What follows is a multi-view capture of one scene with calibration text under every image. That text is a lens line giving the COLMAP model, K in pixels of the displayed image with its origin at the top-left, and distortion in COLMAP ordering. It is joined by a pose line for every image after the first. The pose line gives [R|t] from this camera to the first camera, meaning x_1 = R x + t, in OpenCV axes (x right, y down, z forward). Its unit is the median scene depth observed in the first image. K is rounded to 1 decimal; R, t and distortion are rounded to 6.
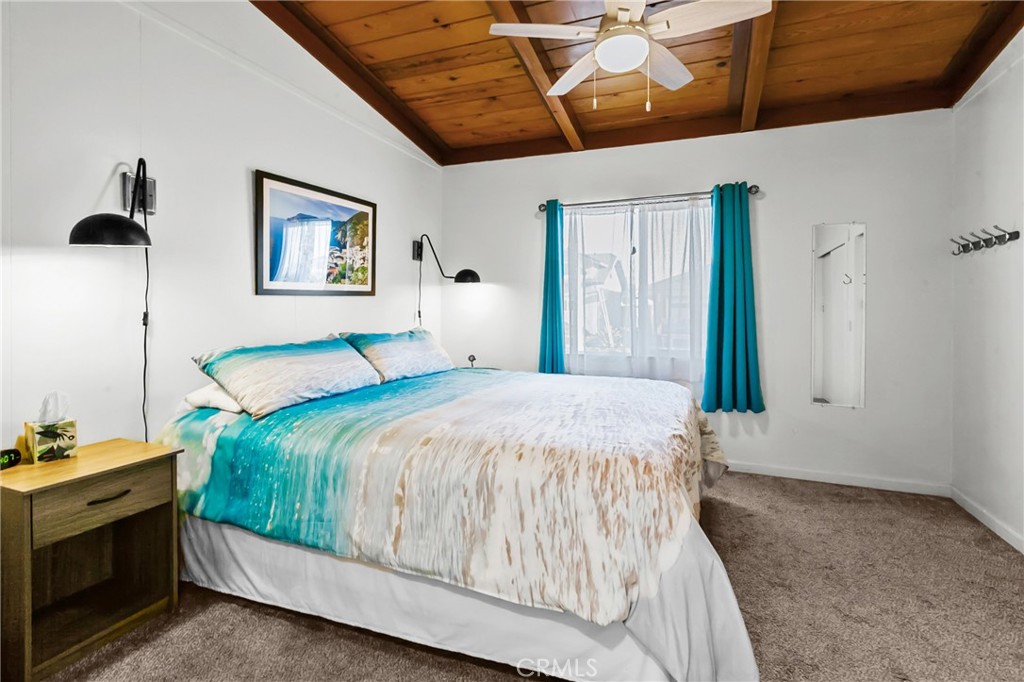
lens RADIAL K [[478.4, 0, 504.2], [0, 478.4, 305.7], [0, 0, 1]] dist [0.002064, -0.001743]
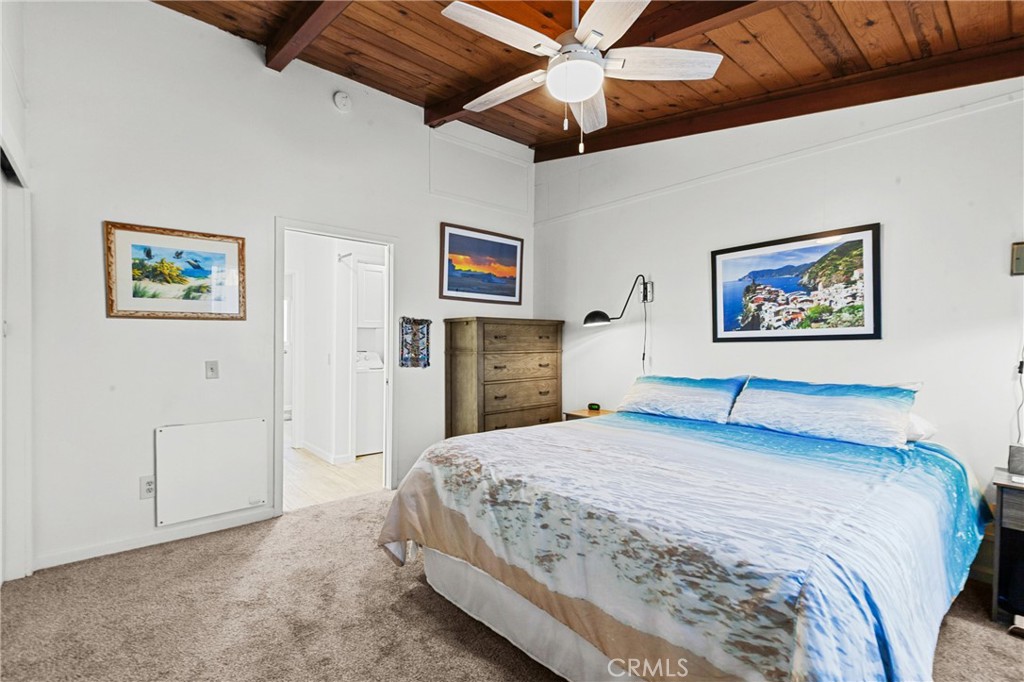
lens RADIAL K [[478.4, 0, 513.7], [0, 478.4, 341.4], [0, 0, 1]] dist [0.002064, -0.001743]
pose [[-0.450636, -0.007729, -0.892674, 0.769141], [-0.000987, 0.999966, -0.008159, -0.010789], [0.892707, -0.002796, -0.450628, 0.886217]]
